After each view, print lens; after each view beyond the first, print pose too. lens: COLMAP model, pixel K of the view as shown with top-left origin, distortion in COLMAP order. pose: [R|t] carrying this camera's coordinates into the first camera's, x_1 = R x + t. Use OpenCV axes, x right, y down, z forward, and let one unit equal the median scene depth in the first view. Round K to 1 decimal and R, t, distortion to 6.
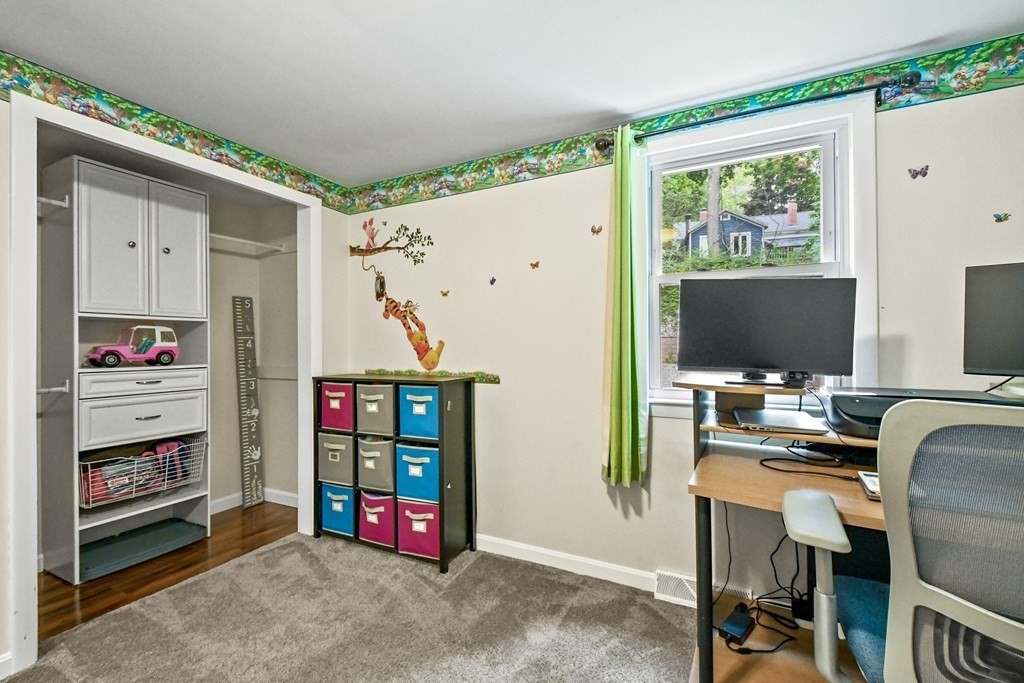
lens RADIAL K [[441.4, 0, 501.3], [0, 441.4, 346.7], [0, 0, 1]] dist [0.040154, -0.026400]
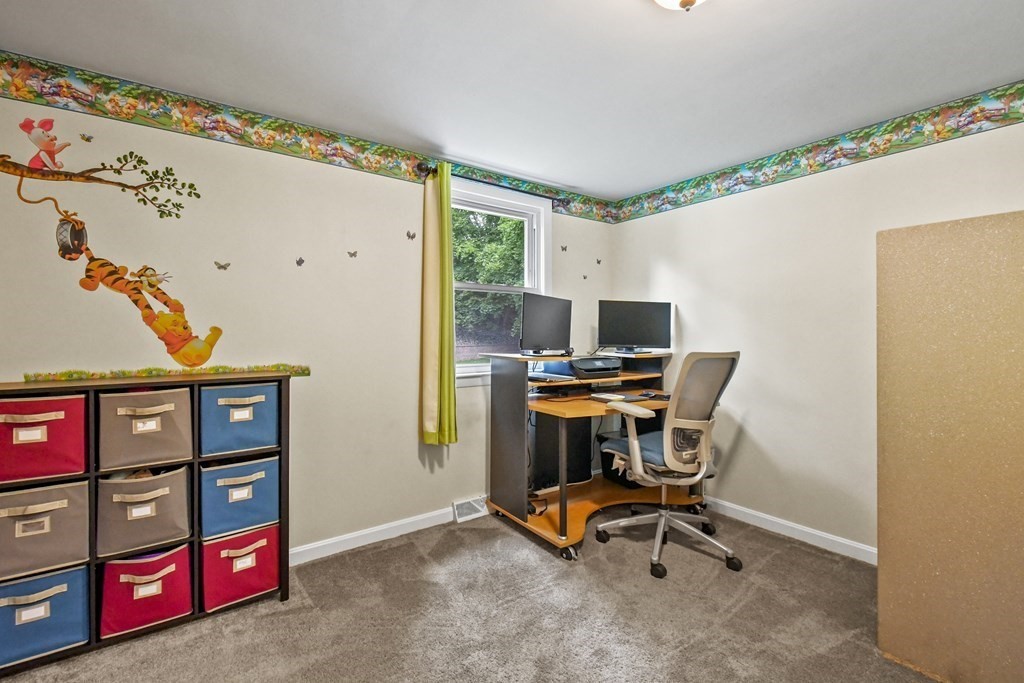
lens RADIAL K [[446.6, 0, 512.7], [0, 446.6, 338.4], [0, 0, 1]] dist [0.002553, -0.009216]
pose [[0.445264, -0.001925, 0.895397, -0.591268], [0.001345, 0.999998, 0.001481, 0.005768], [-0.895398, 0.000545, 0.445266, 0.194578]]
